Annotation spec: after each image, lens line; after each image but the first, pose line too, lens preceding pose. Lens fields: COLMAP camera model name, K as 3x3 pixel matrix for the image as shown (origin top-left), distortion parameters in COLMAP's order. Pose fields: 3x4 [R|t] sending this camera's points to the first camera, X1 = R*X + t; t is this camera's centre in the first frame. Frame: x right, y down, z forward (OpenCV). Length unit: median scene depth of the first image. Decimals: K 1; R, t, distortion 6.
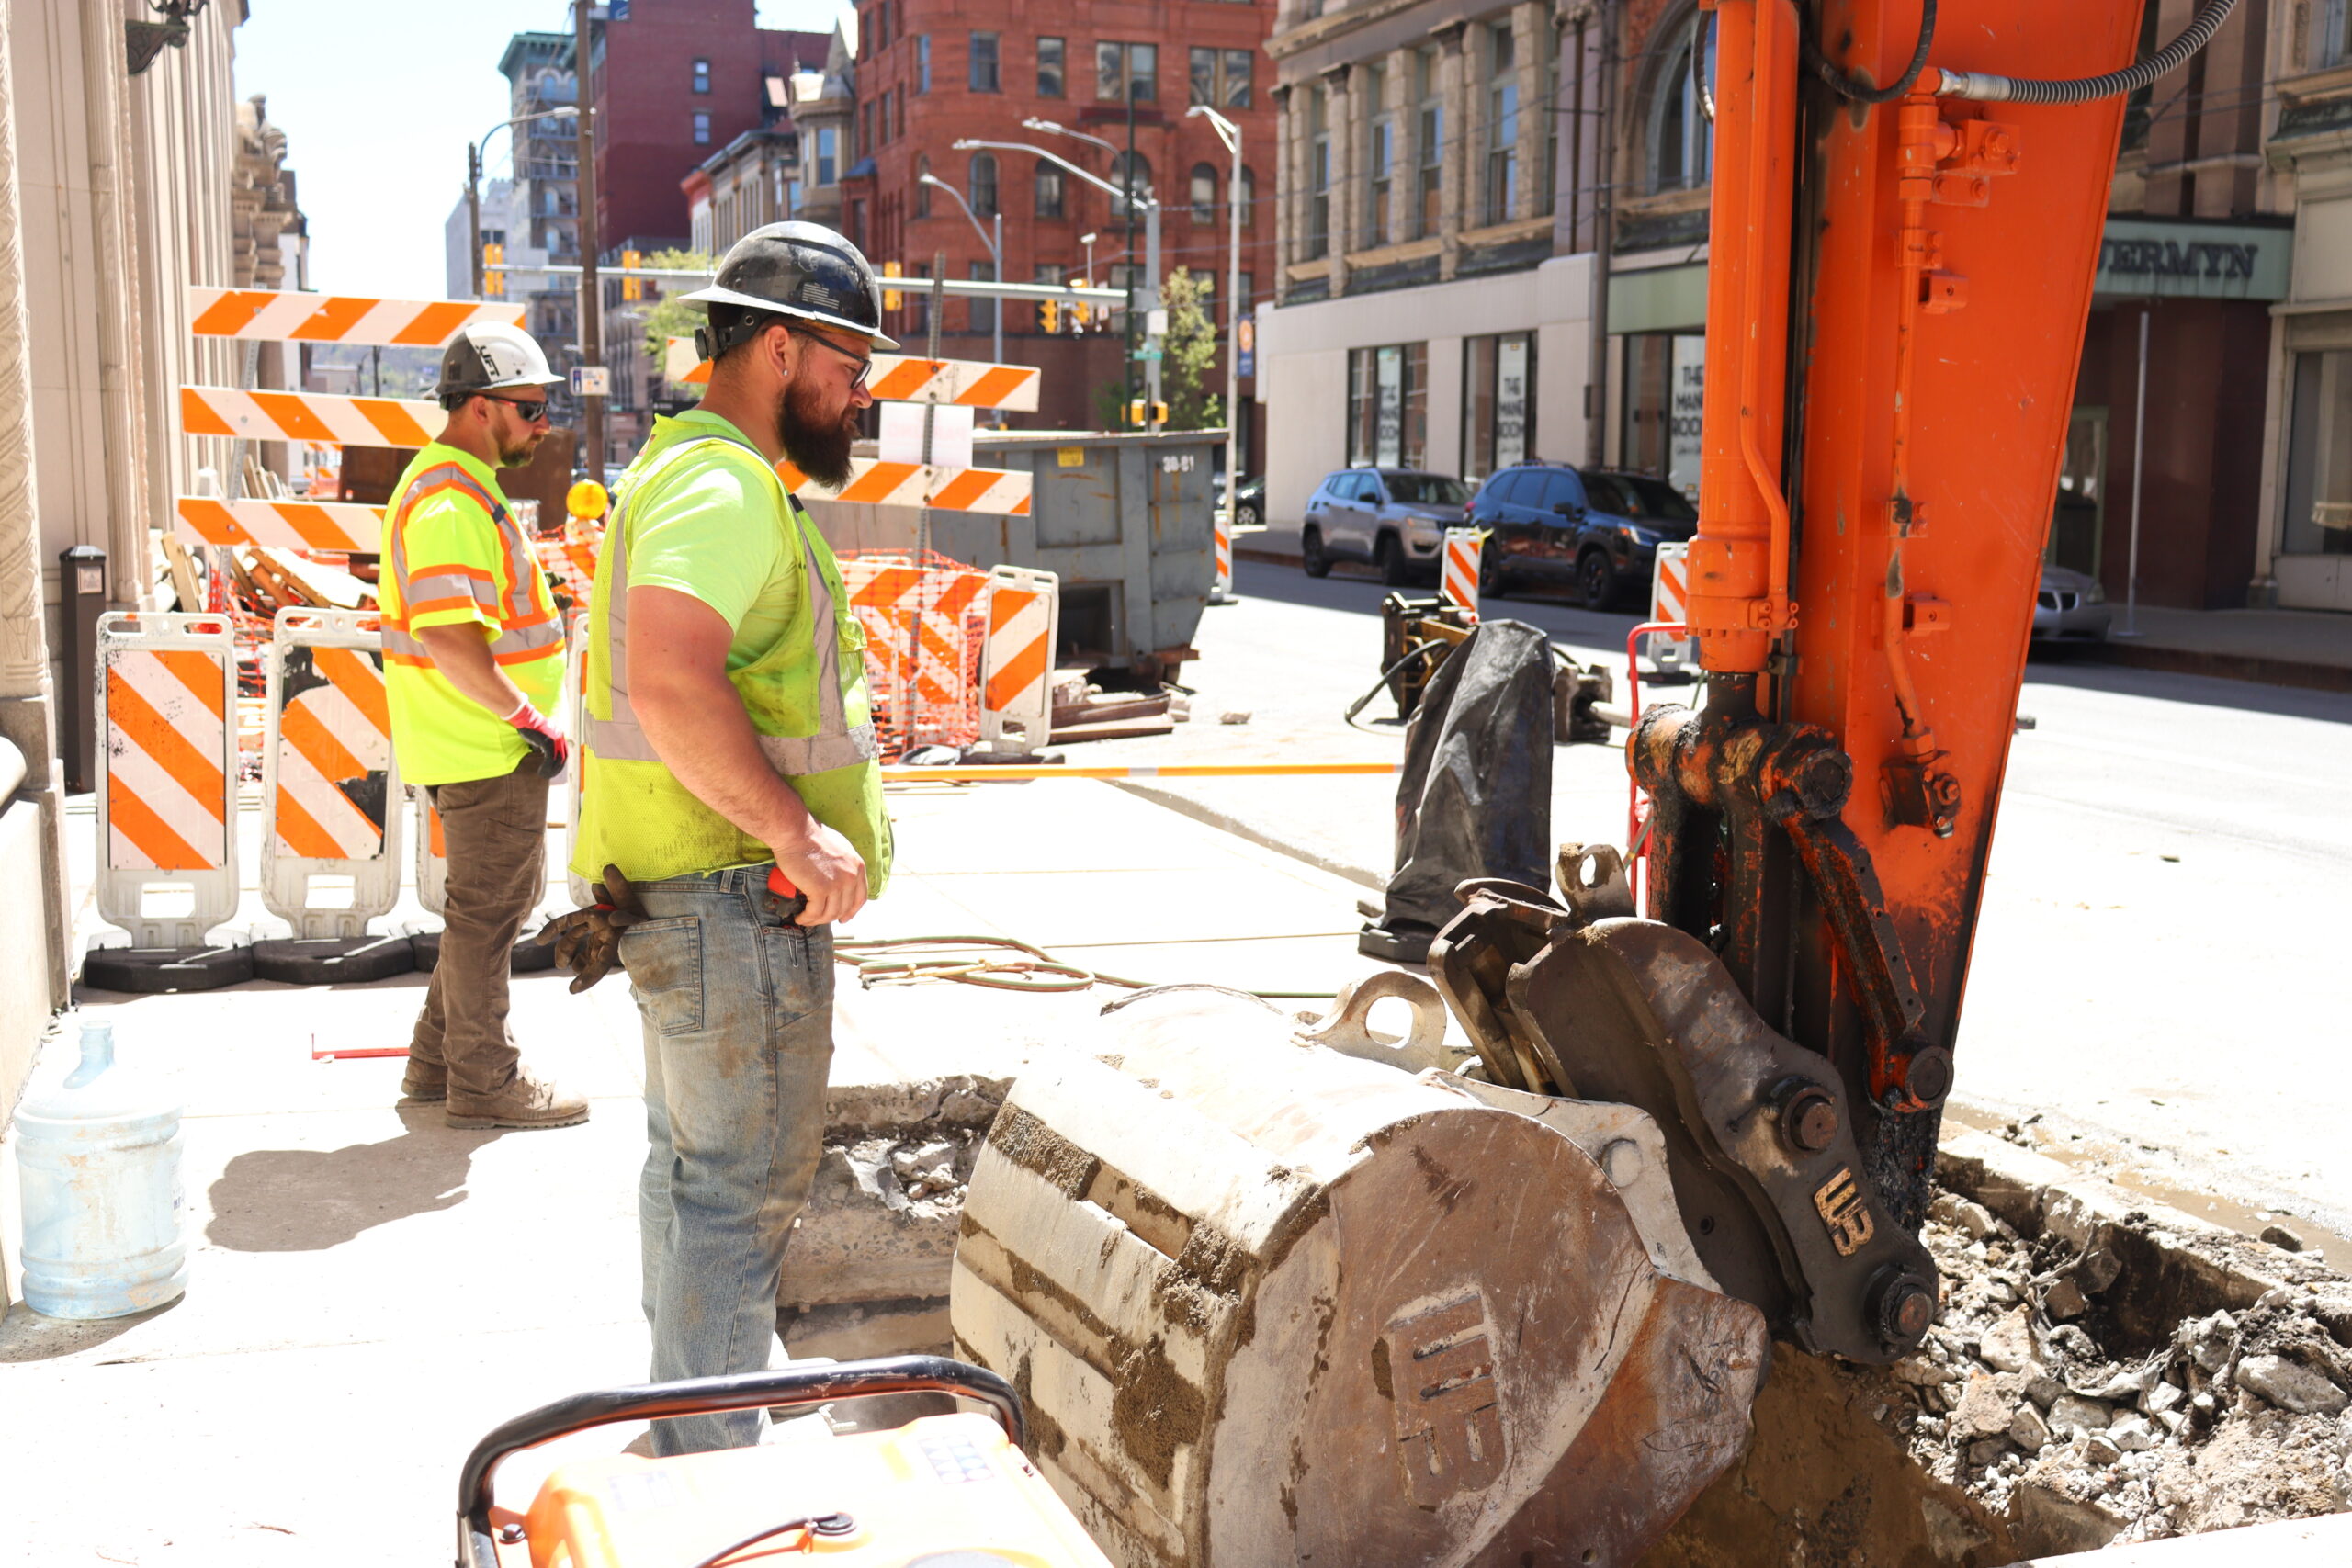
lens RADIAL K [[2394.4, 0, 1176.0], [0, 2394.4, 784.0], [0, 0, 1]] dist [-0.111615, 0.217498]
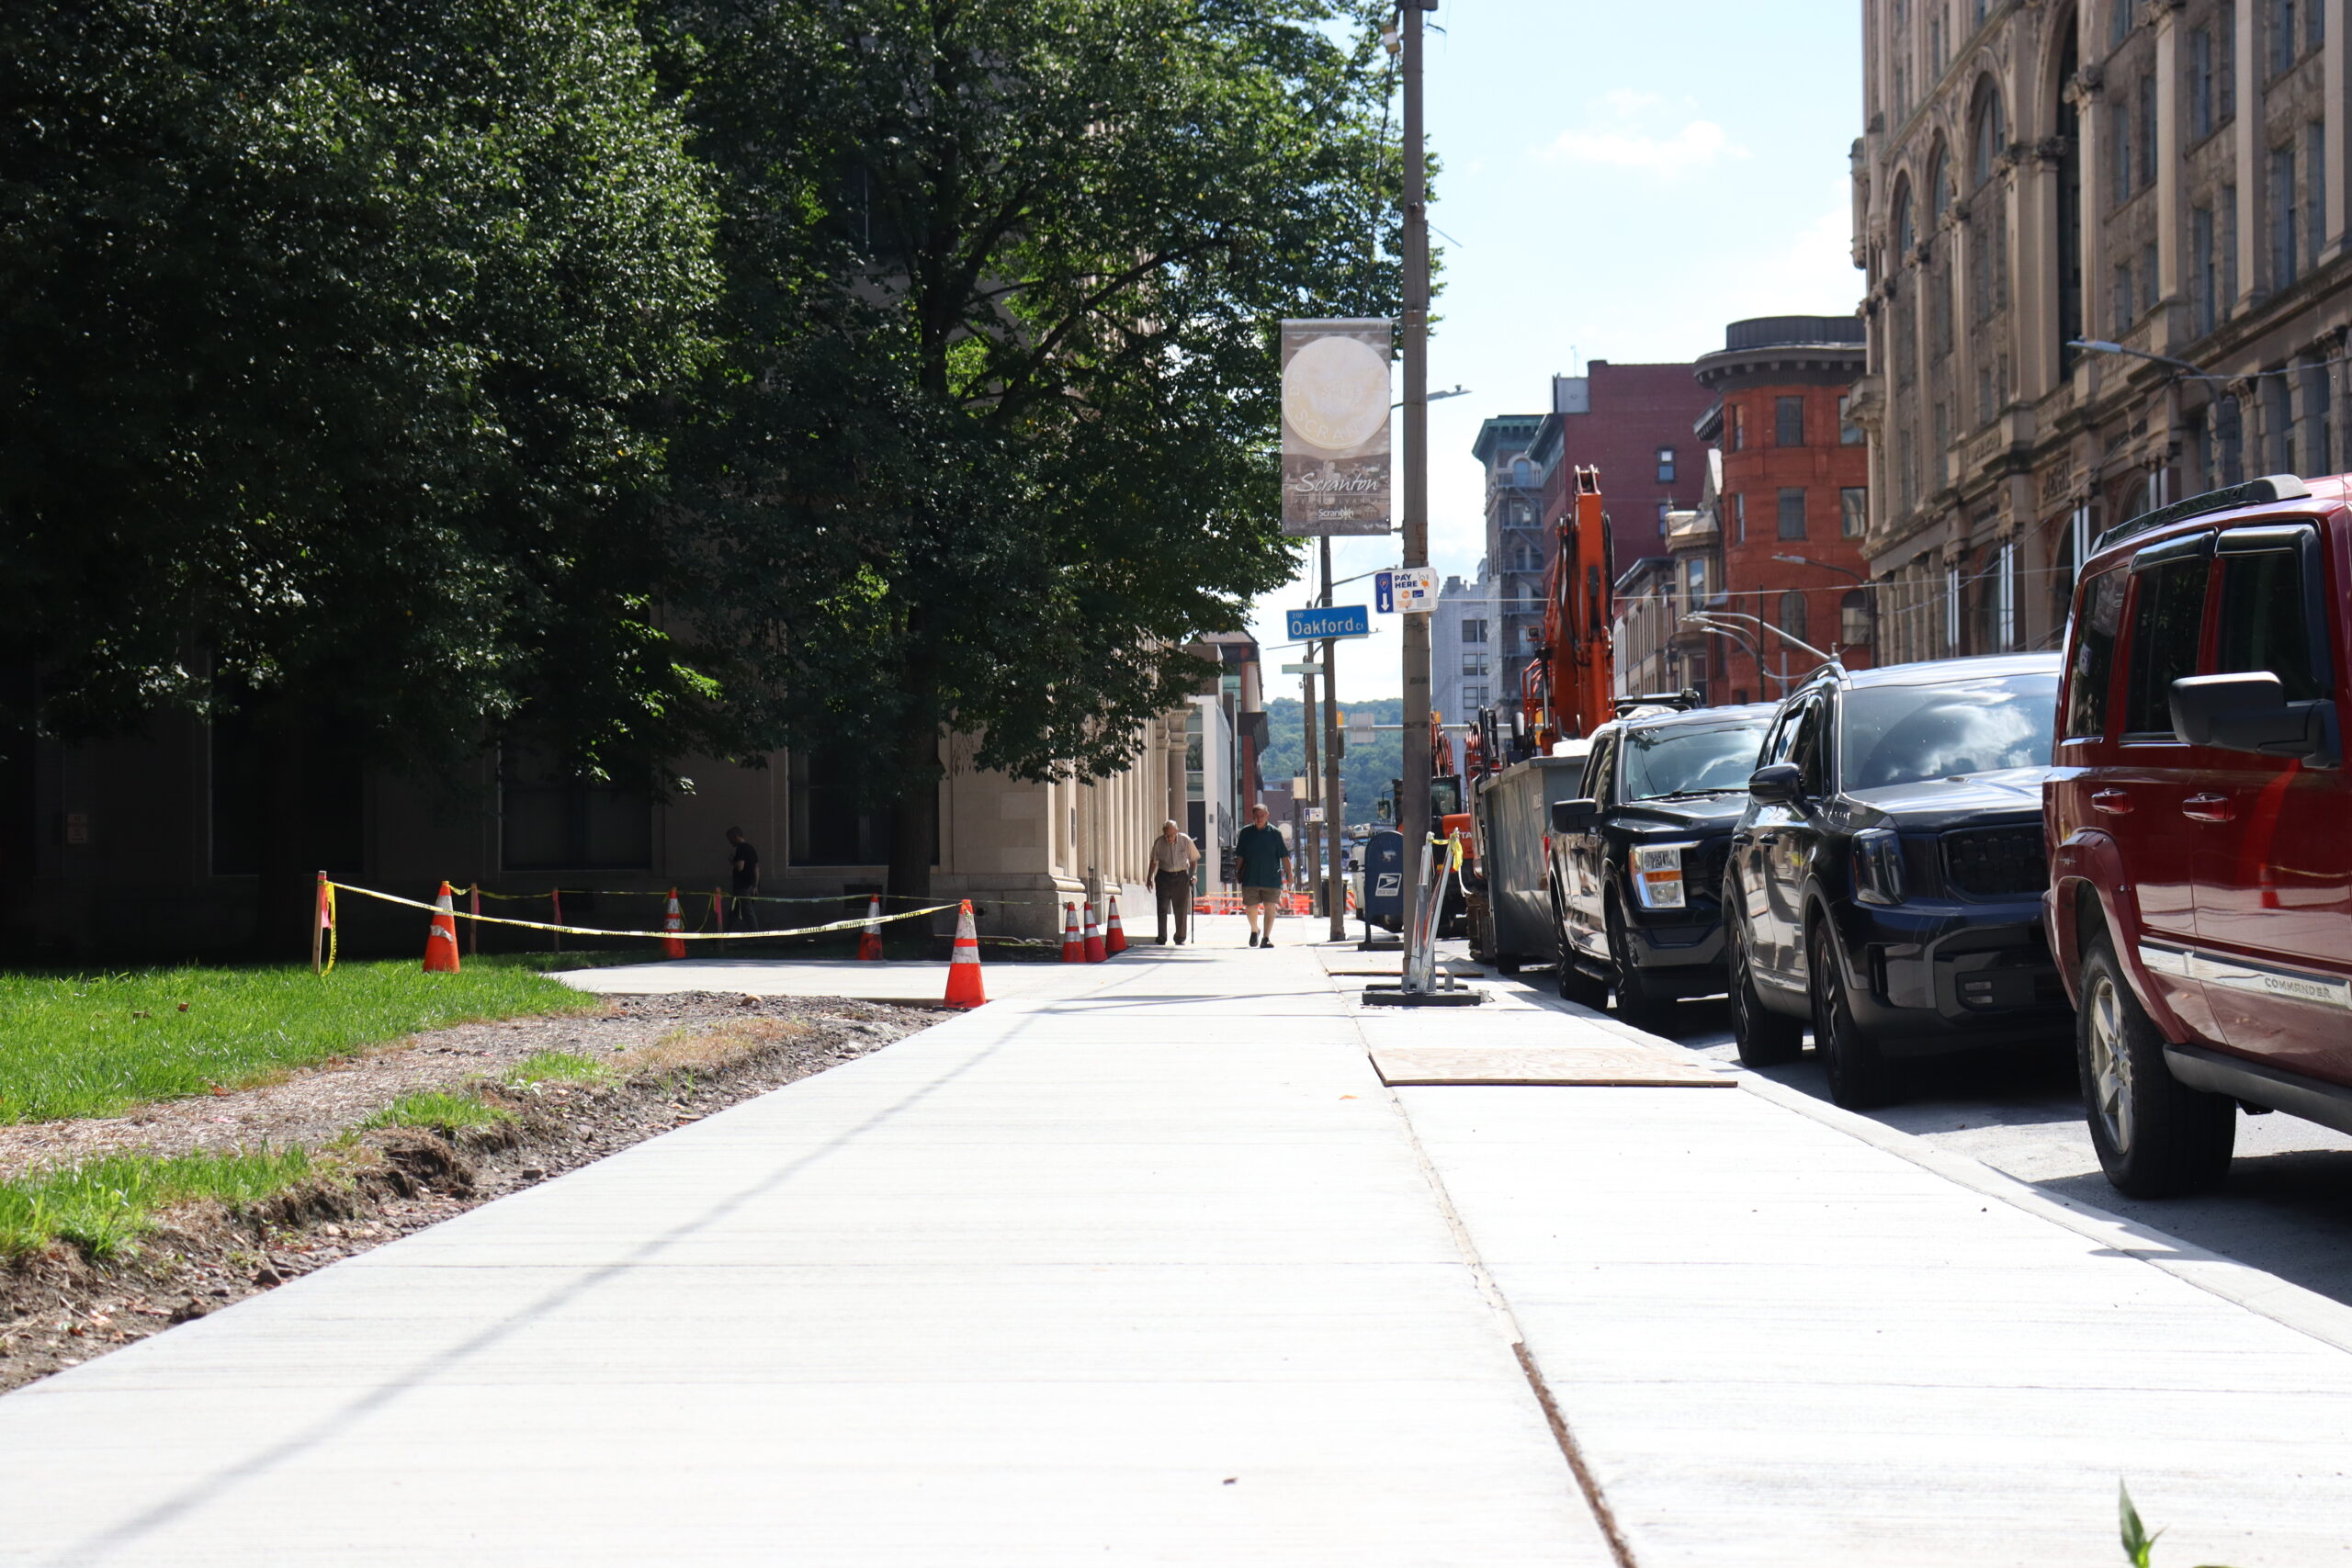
lens RADIAL K [[3645.8, 0, 1176.0], [0, 3645.8, 784.0], [0, 0, 1]] dist [0.000700, -0.000048]
pose [[0.925760, -0.035789, -0.376414, 0.552300], [-0.026512, 0.986916, -0.159039, 0.203578], [0.377181, 0.157212, 0.912699, -1.272058]]
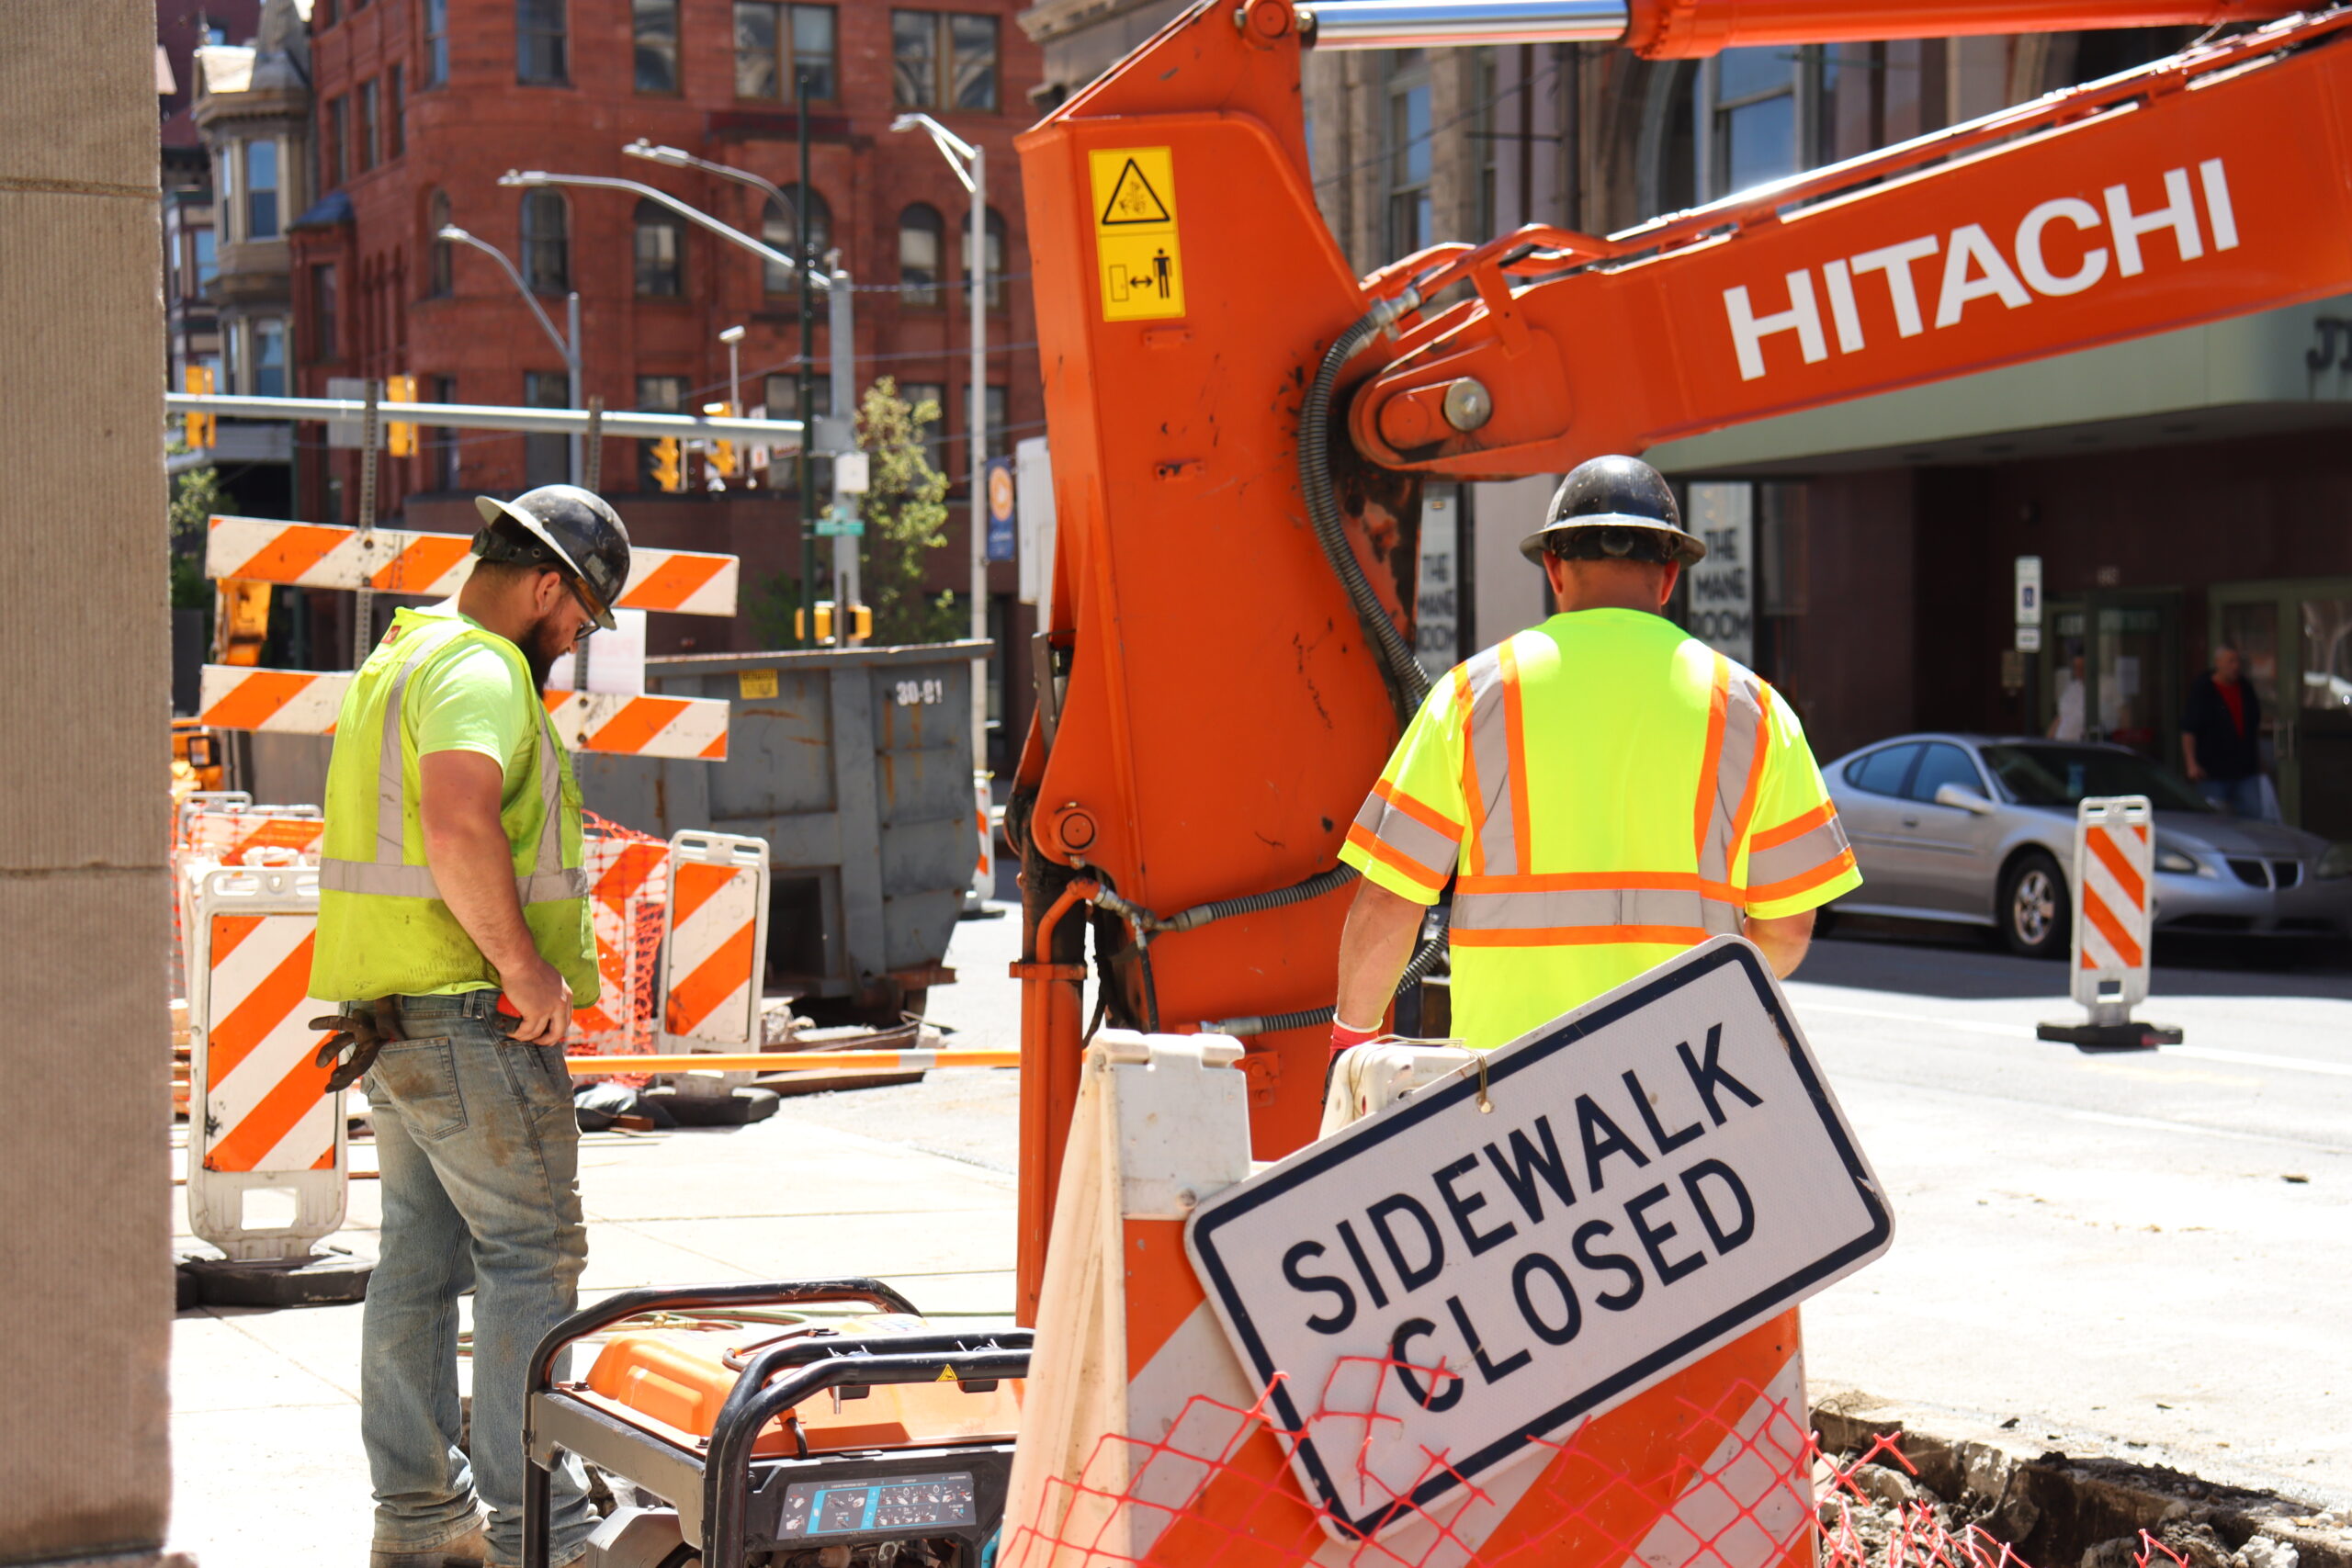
lens RADIAL K [[4348.9, 0, 1176.0], [0, 4348.9, 784.0], [0, 0, 1]] dist [0.249004, 0.100079]
pose [[0.997318, -0.019254, 0.070614, -0.008945], [0.027390, 0.992856, -0.116134, 0.023257], [-0.067874, 0.117757, 0.990720, -0.140006]]
